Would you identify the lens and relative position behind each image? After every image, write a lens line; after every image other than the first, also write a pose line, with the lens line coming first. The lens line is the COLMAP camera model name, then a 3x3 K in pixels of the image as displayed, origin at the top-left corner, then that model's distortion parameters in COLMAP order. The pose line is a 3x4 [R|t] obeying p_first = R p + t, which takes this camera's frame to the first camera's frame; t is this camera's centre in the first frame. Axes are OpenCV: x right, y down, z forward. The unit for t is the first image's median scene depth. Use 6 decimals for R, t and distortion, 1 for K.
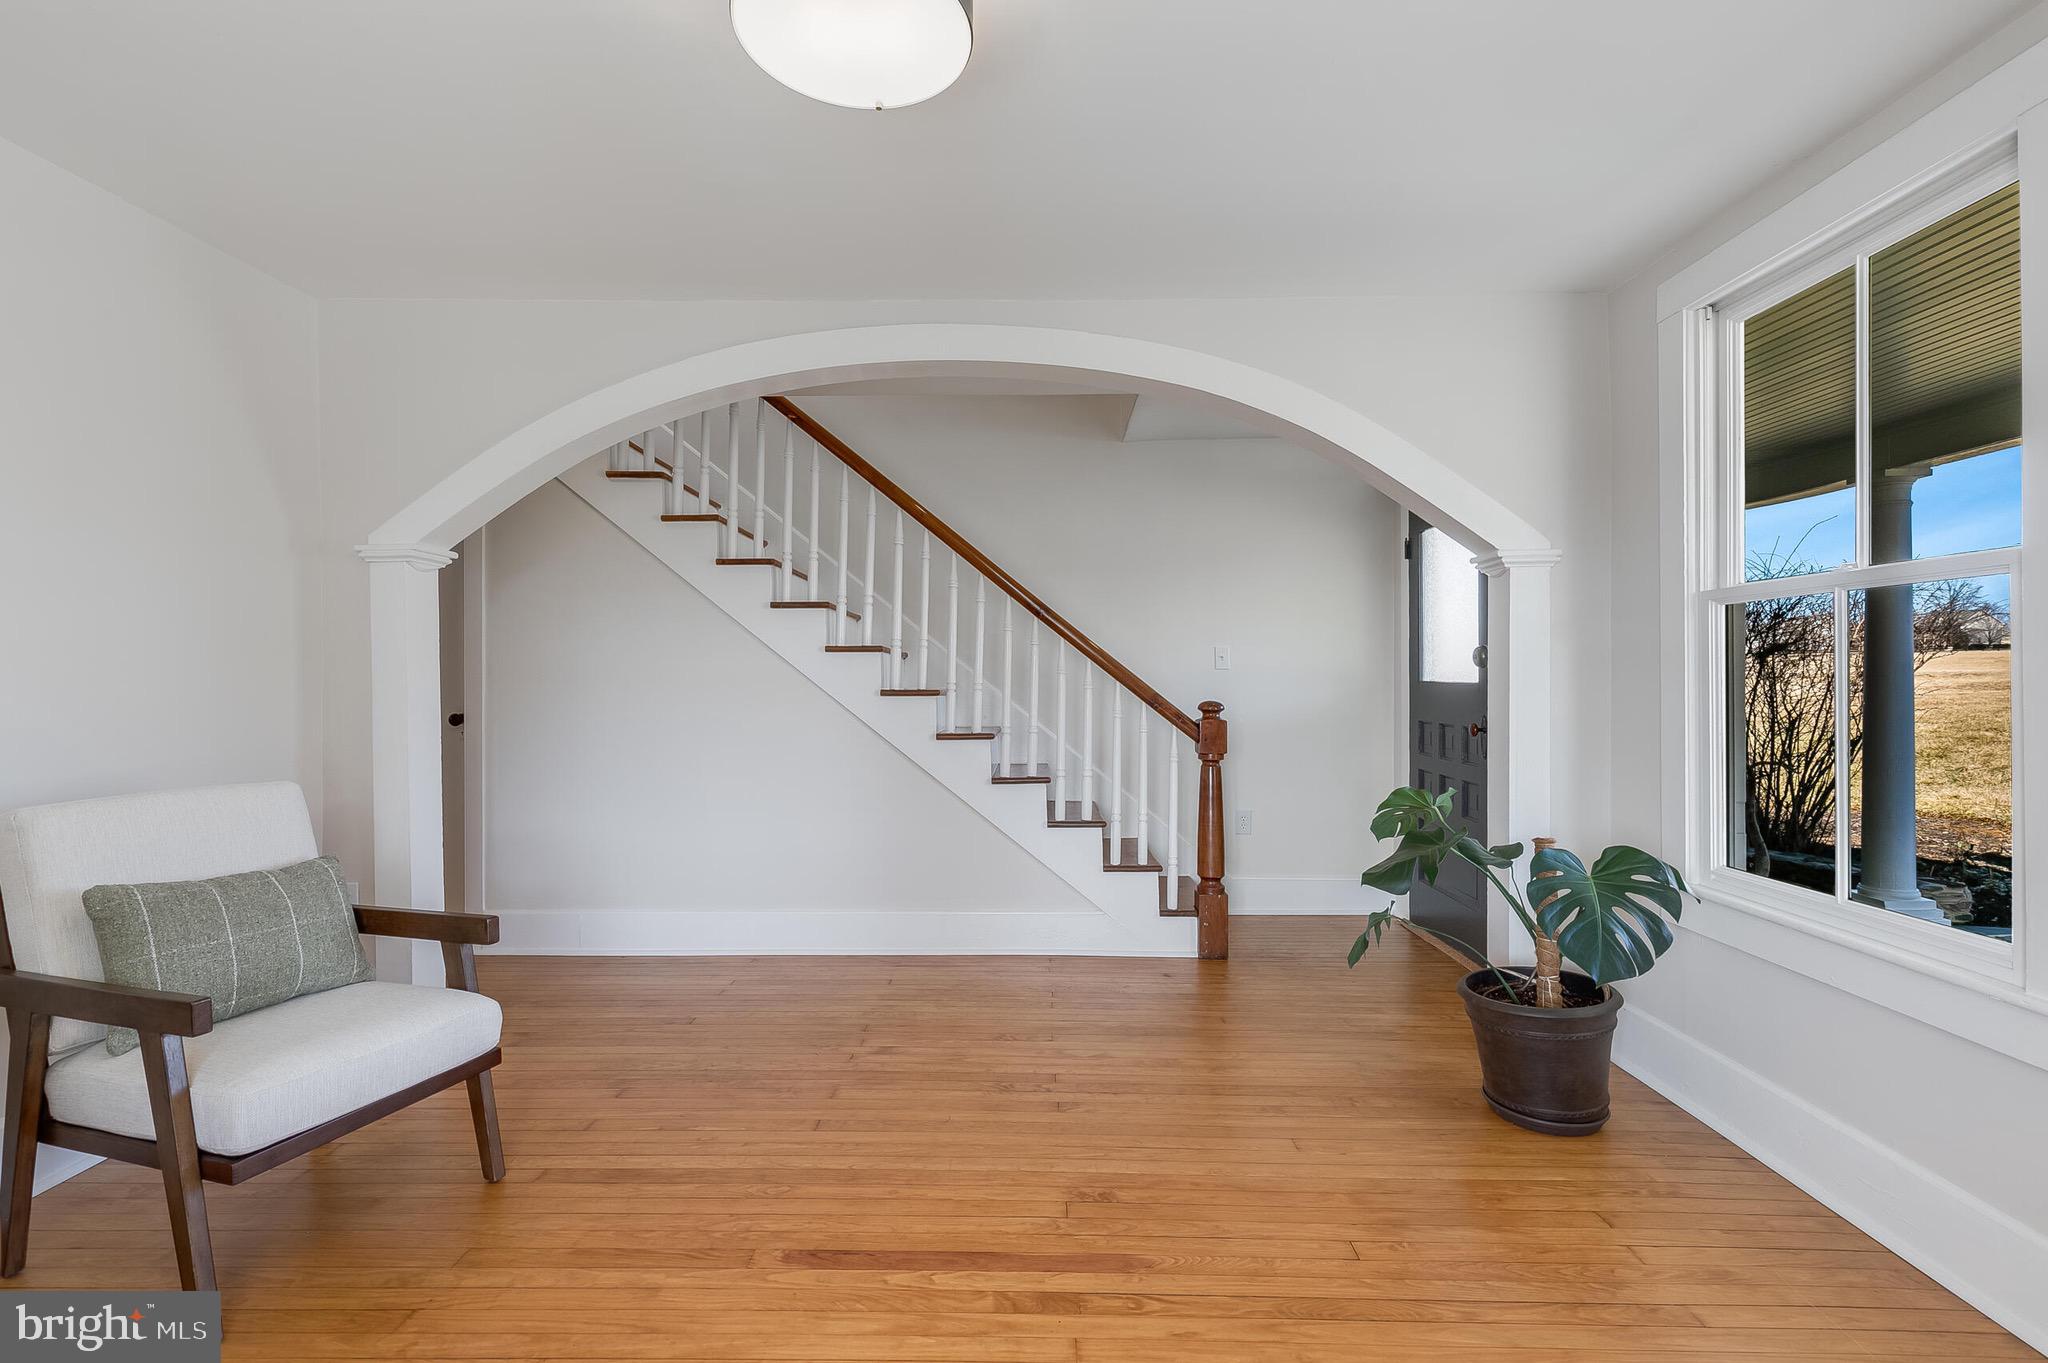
lens RADIAL K [[924.9, 0, 1011.2], [0, 924.9, 669.9], [0, 0, 1]] dist [0.011896, -0.003795]
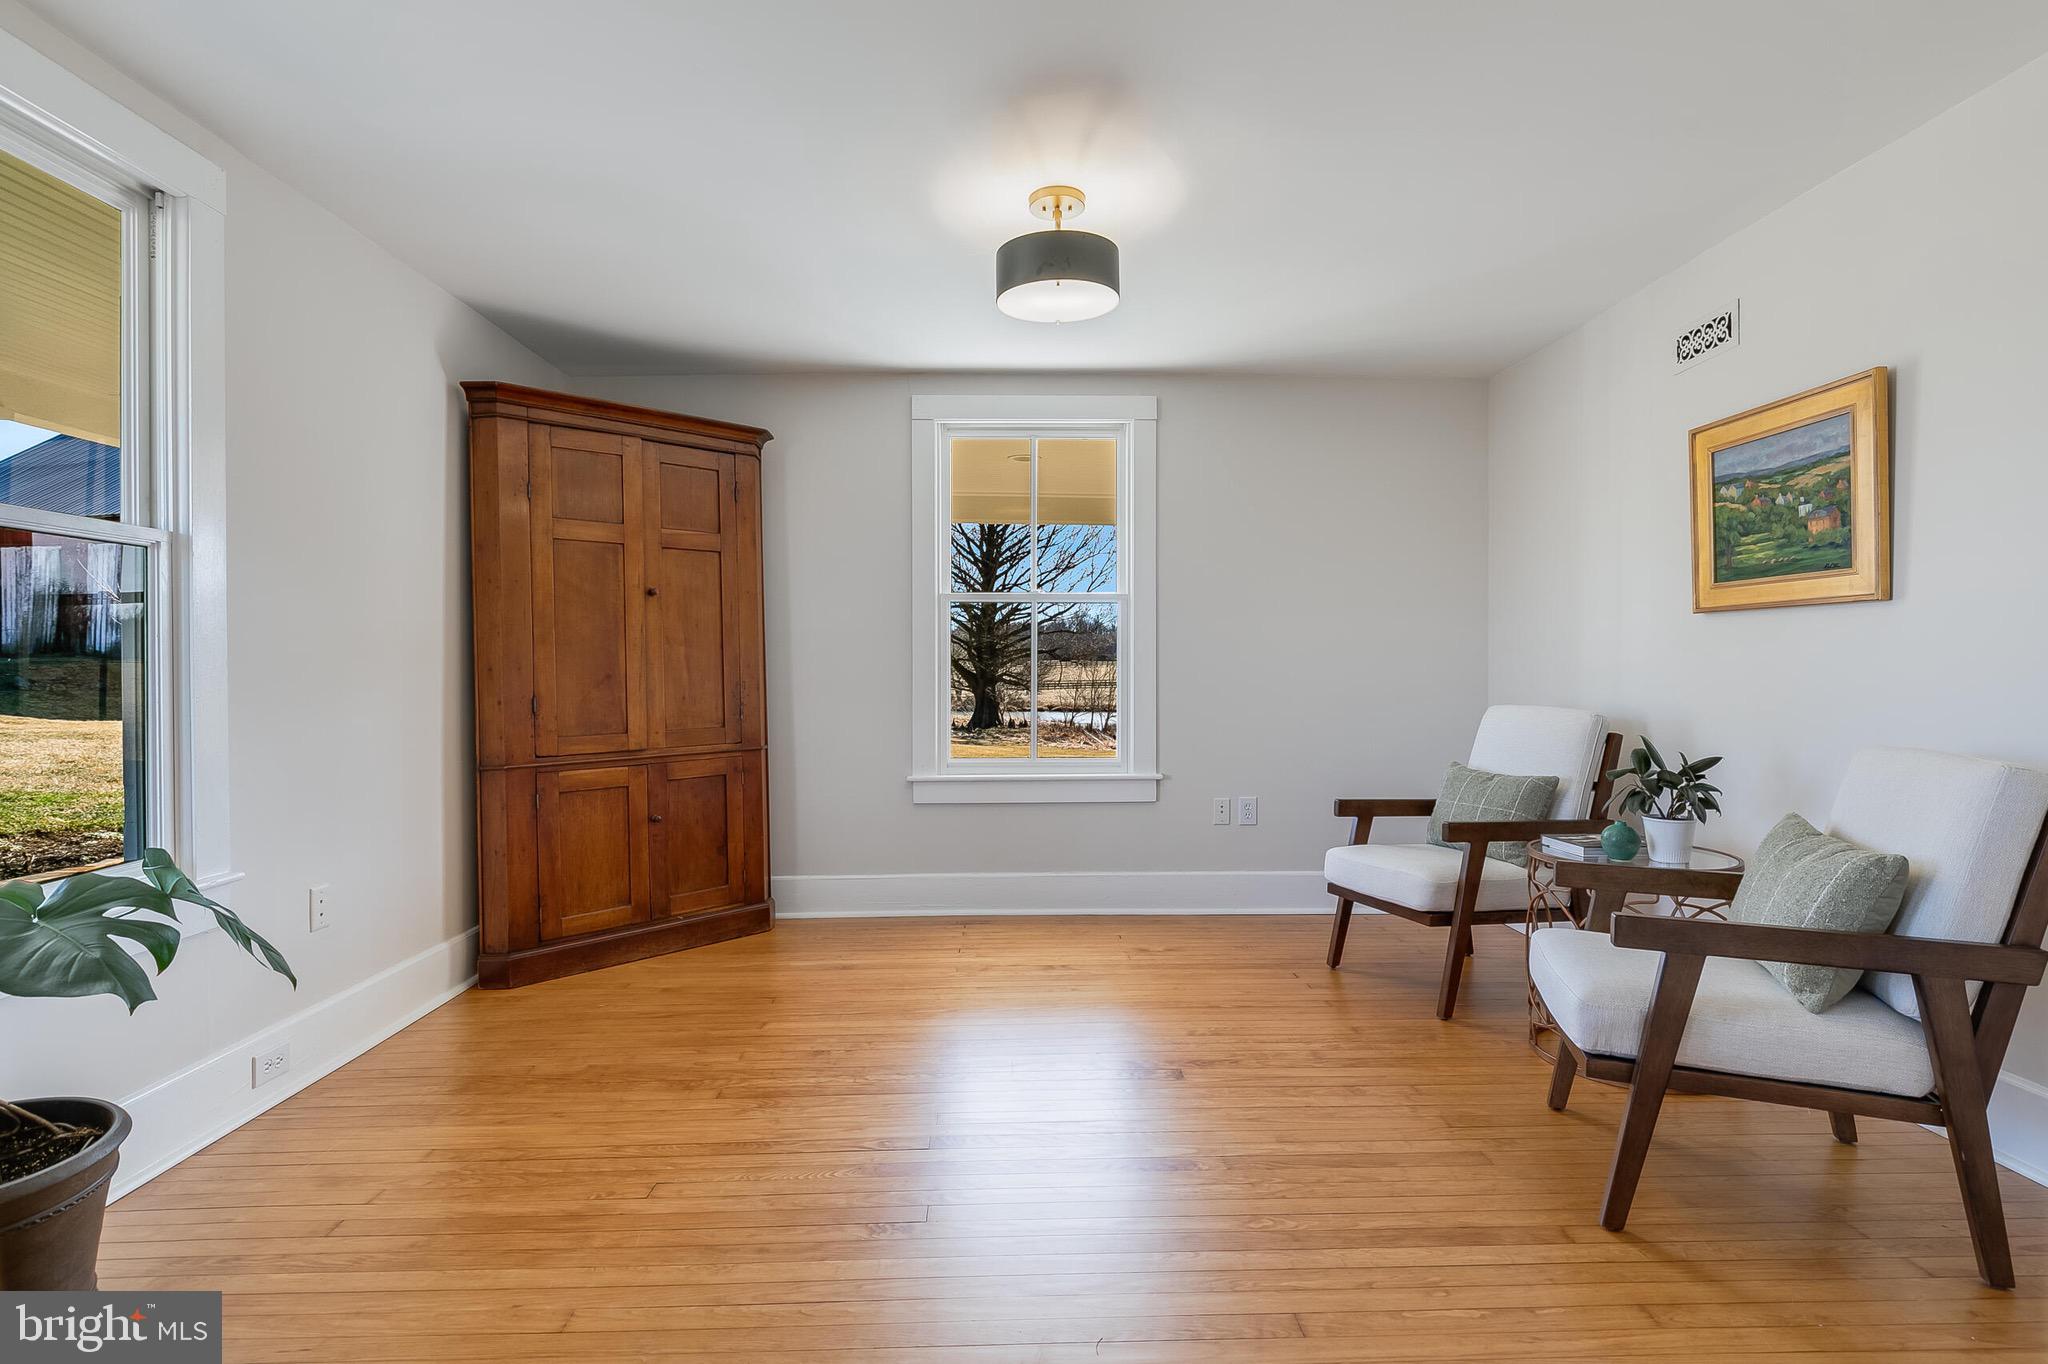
lens RADIAL K [[1003.3, 0, 1009.3], [0, 1003.3, 677.9], [0, 0, 1]] dist [-0.015681, 0.001468]
pose [[-0.999001, 0.004886, -0.044413, 0.015007], [0.004751, 0.999984, 0.003149, 0.041364], [0.044428, 0.002935, -0.999008, 1.511972]]
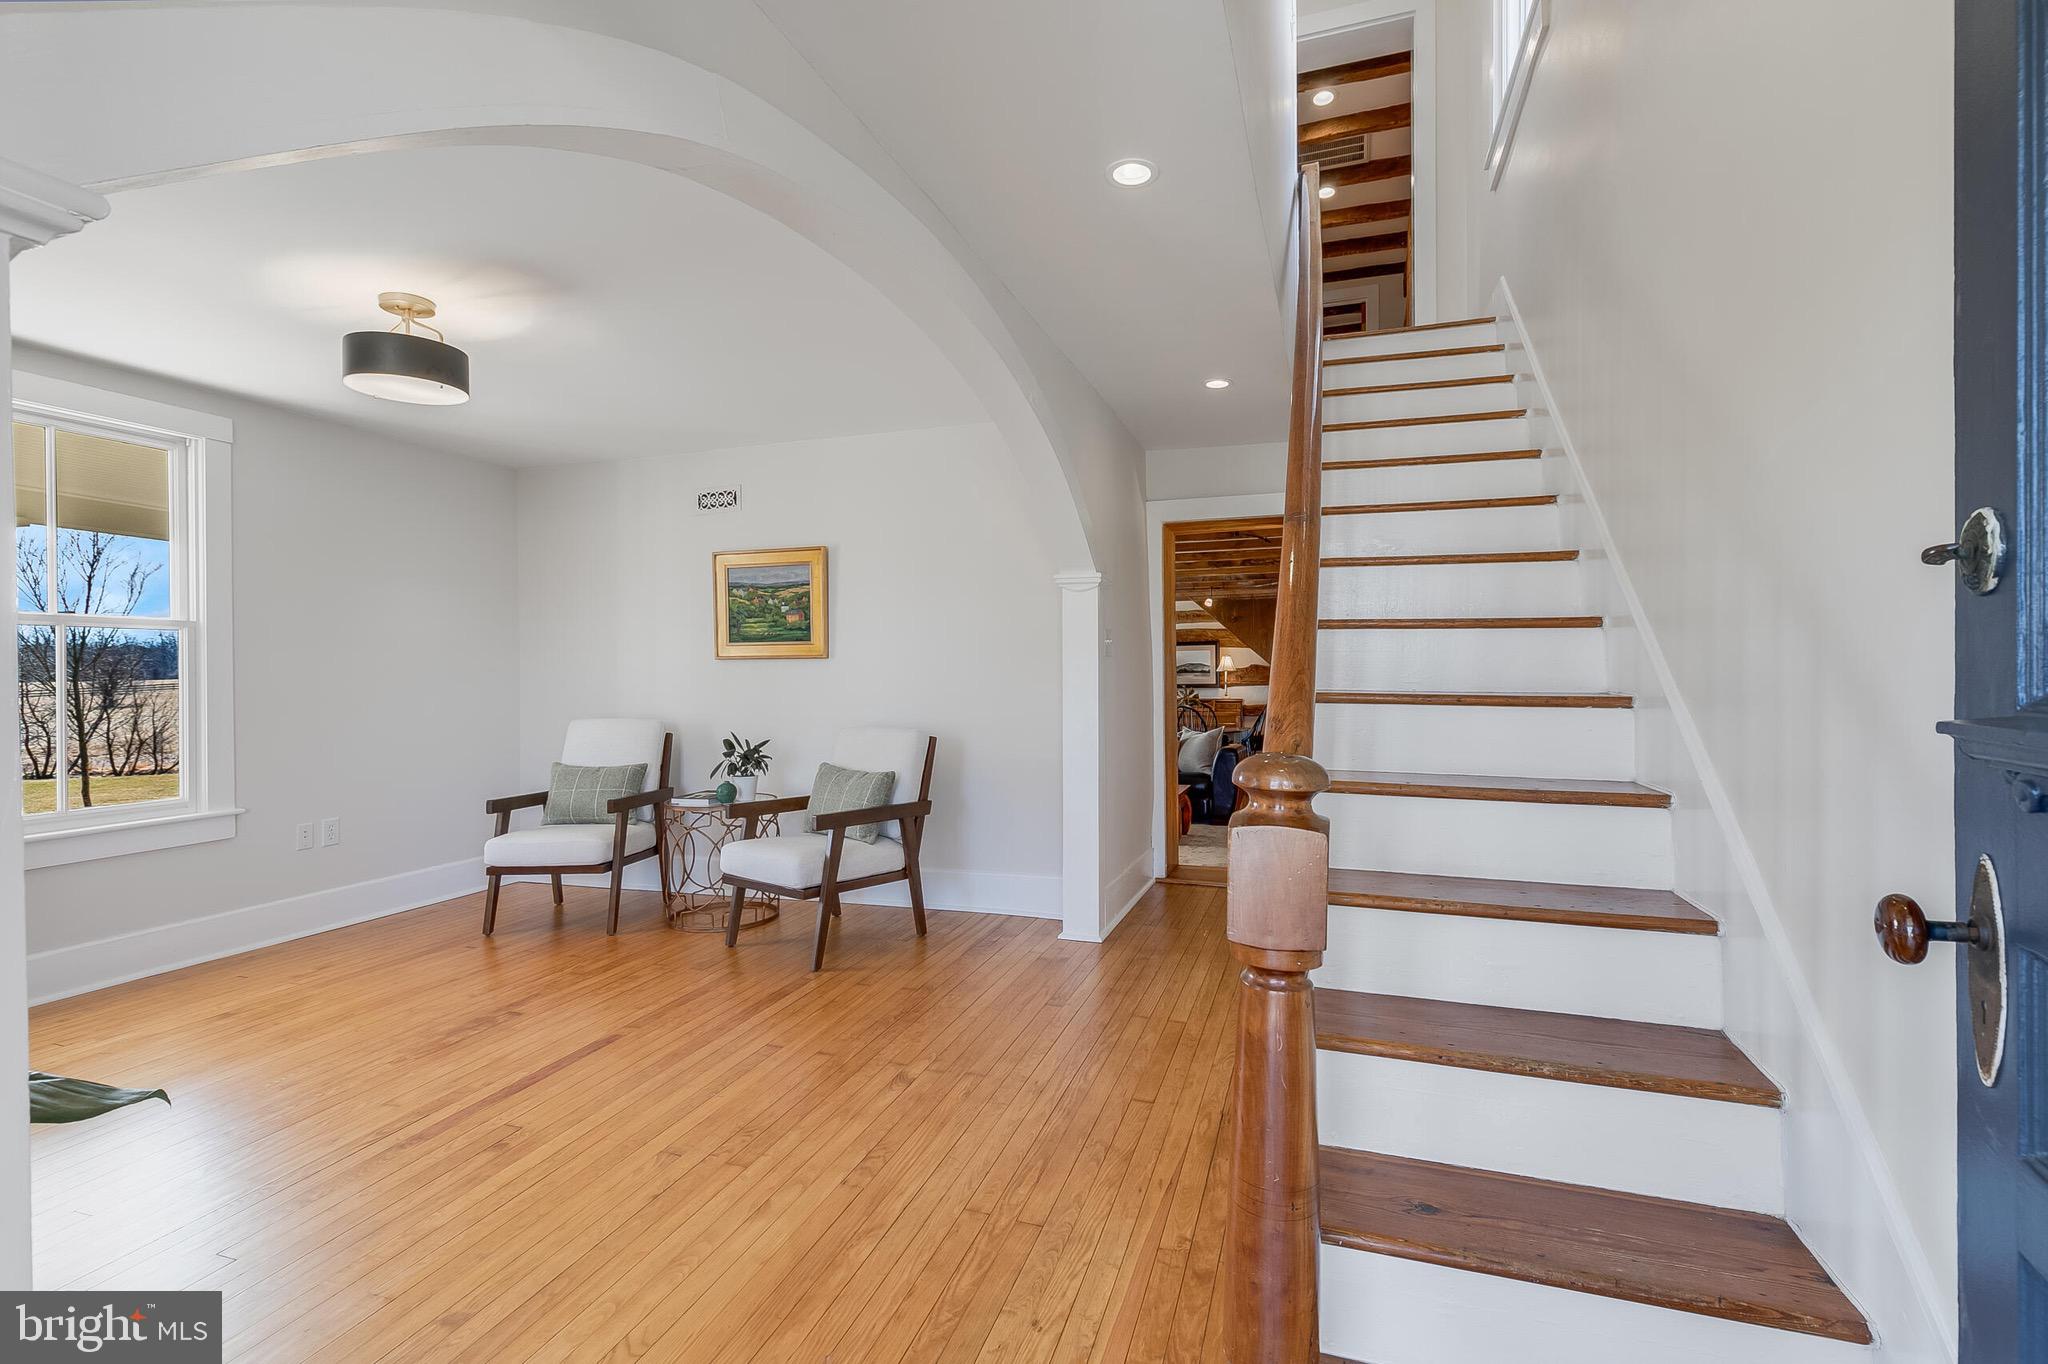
lens RADIAL K [[924.9, 0, 1031.1], [0, 924.9, 678.6], [0, 0, 1]] dist [0.011896, -0.003795]
pose [[-0.282847, 0.010275, -0.959110, 0.767346], [0.016791, 0.999842, 0.005759, 0.011296], [0.959018, -0.014476, -0.282975, 1.511198]]
